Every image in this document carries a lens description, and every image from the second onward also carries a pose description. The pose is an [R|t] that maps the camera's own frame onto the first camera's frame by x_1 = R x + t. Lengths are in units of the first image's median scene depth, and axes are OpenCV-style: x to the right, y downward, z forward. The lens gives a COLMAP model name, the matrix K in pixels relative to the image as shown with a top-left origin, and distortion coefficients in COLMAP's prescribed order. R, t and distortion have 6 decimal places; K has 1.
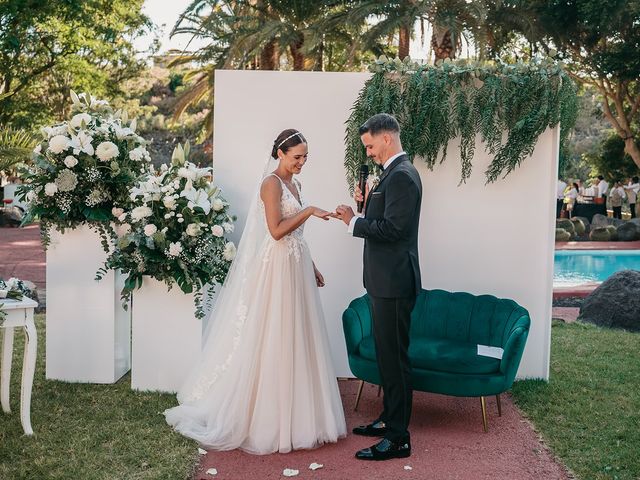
lens RADIAL K [[794.3, 0, 320.1], [0, 794.3, 220.2], [0, 0, 1]] dist [-0.065033, 0.004408]
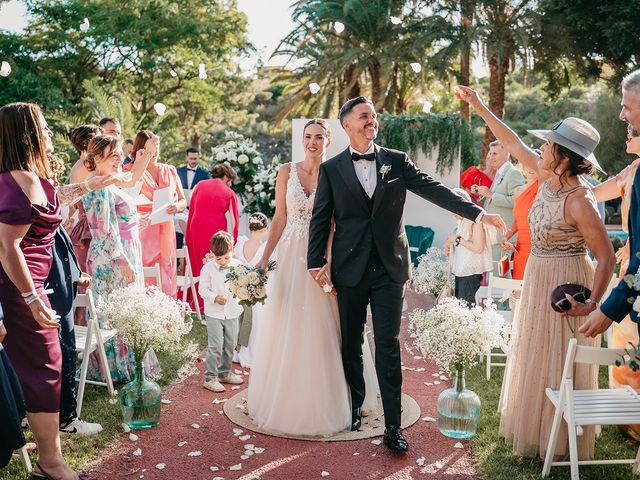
lens RADIAL K [[812.4, 0, 320.0], [0, 812.4, 240.0], [0, 0, 1]] dist [-0.014030, -0.005871]
pose [[0.991628, 0.002121, -0.129112, 0.228492], [0.000776, 0.999749, 0.022389, 0.084812], [0.129127, -0.022302, 0.991377, -1.188093]]
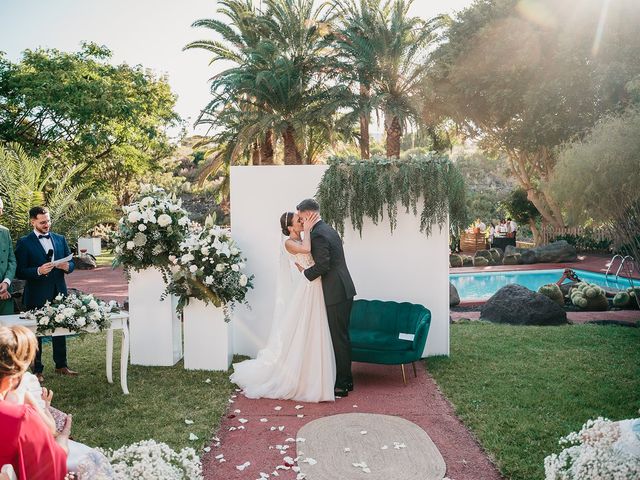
lens RADIAL K [[608.8, 0, 320.0], [0, 608.8, 240.0], [0, 0, 1]] dist [-0.110601, -0.003543]
pose [[0.999281, -0.034401, 0.015938, 0.023684], [0.034810, 0.999053, -0.026105, -0.004502], [-0.015024, 0.026641, 0.999532, -0.224926]]
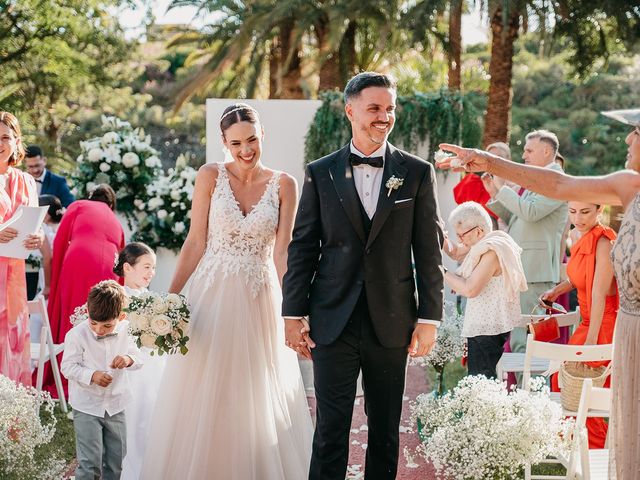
lens RADIAL K [[1185.4, 0, 344.6], [0, 1185.4, 256.7], [0, 0, 1]] dist [0.119377, 0.319701]
pose [[0.999150, -0.005015, -0.040916, 0.198531], [0.005097, 0.999985, 0.001897, 0.083578], [0.040906, -0.002103, 0.999161, -1.109052]]
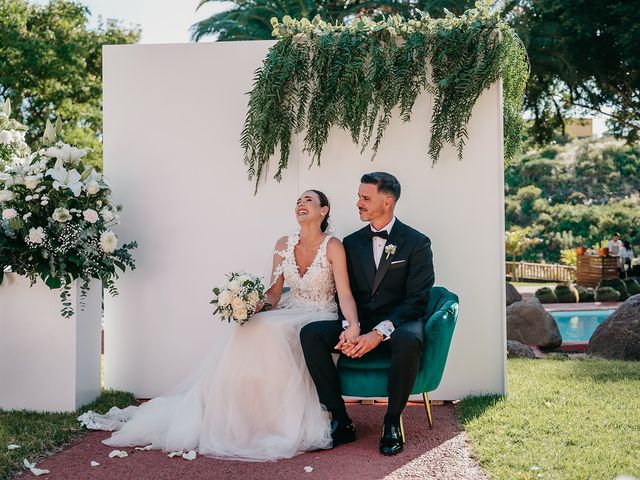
lens RADIAL K [[864.0, 0, 308.2], [0, 864.0, 227.8], [0, 0, 1]] dist [0.020238, 0.048695]
pose [[0.996905, -0.035999, -0.069885, 0.166142], [0.028687, 0.994274, -0.102938, 0.126192], [0.073190, 0.100614, 0.992230, 0.088060]]
